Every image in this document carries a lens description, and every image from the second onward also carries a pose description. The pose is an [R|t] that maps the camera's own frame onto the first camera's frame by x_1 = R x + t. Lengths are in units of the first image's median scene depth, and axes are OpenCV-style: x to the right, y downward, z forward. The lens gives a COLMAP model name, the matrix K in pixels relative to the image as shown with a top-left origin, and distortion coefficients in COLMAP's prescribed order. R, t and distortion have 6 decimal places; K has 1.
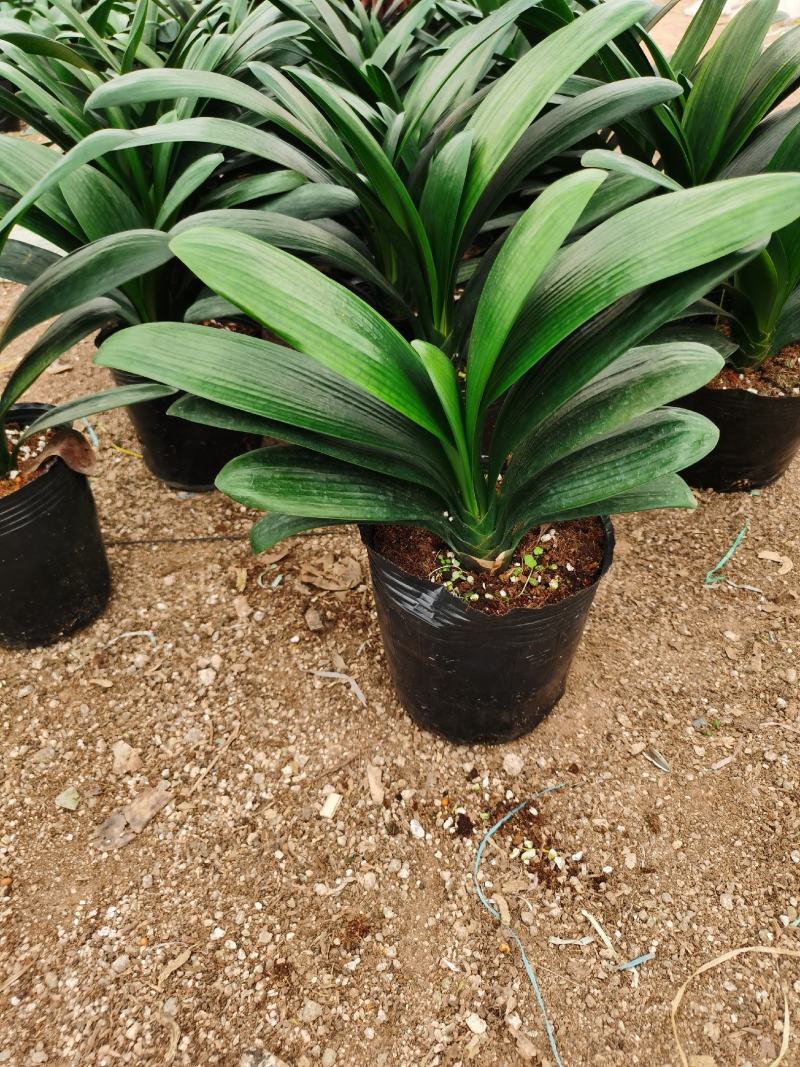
lens RADIAL K [[779.5, 0, 400.7], [0, 779.5, 567.3], [0, 0, 1]] dist [-0.000040, -0.007259]
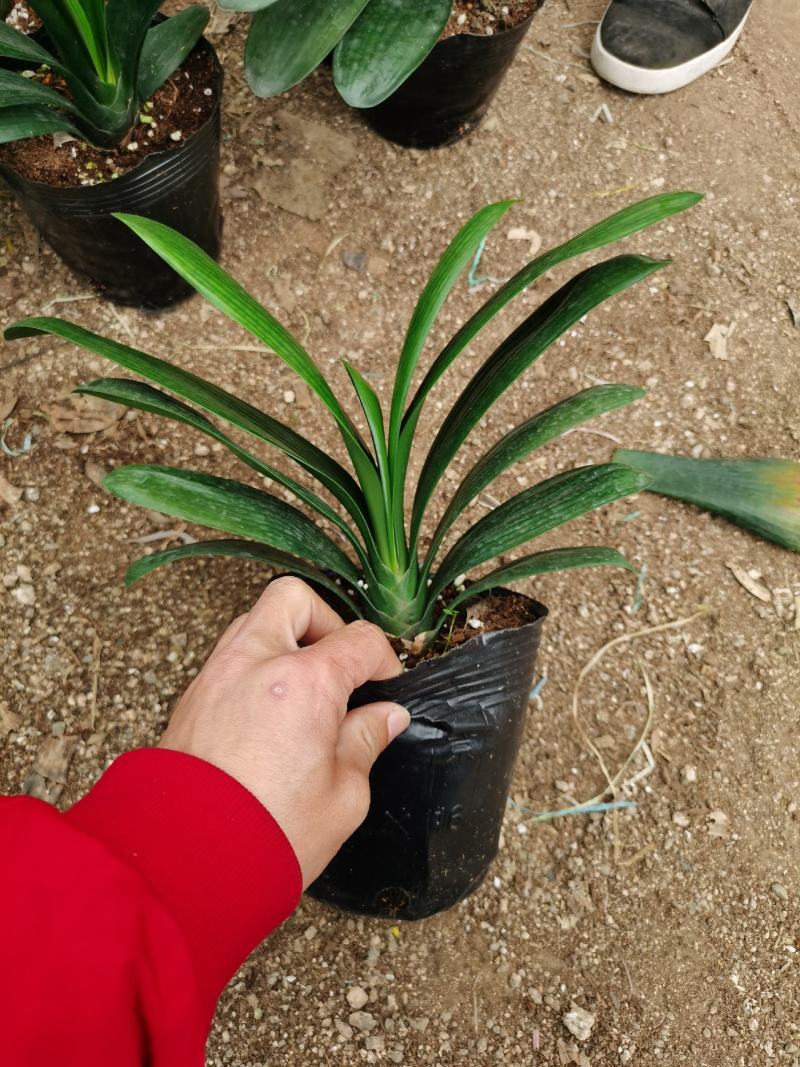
lens RADIAL K [[779.5, 0, 395.7], [0, 779.5, 534.3], [0, 0, 1]] dist [-0.000040, -0.007259]
pose [[0.873993, -0.416721, 0.249960, -0.075622], [0.239897, 0.817345, 0.523829, -0.295083], [-0.422594, -0.397858, 0.814324, 0.128036]]
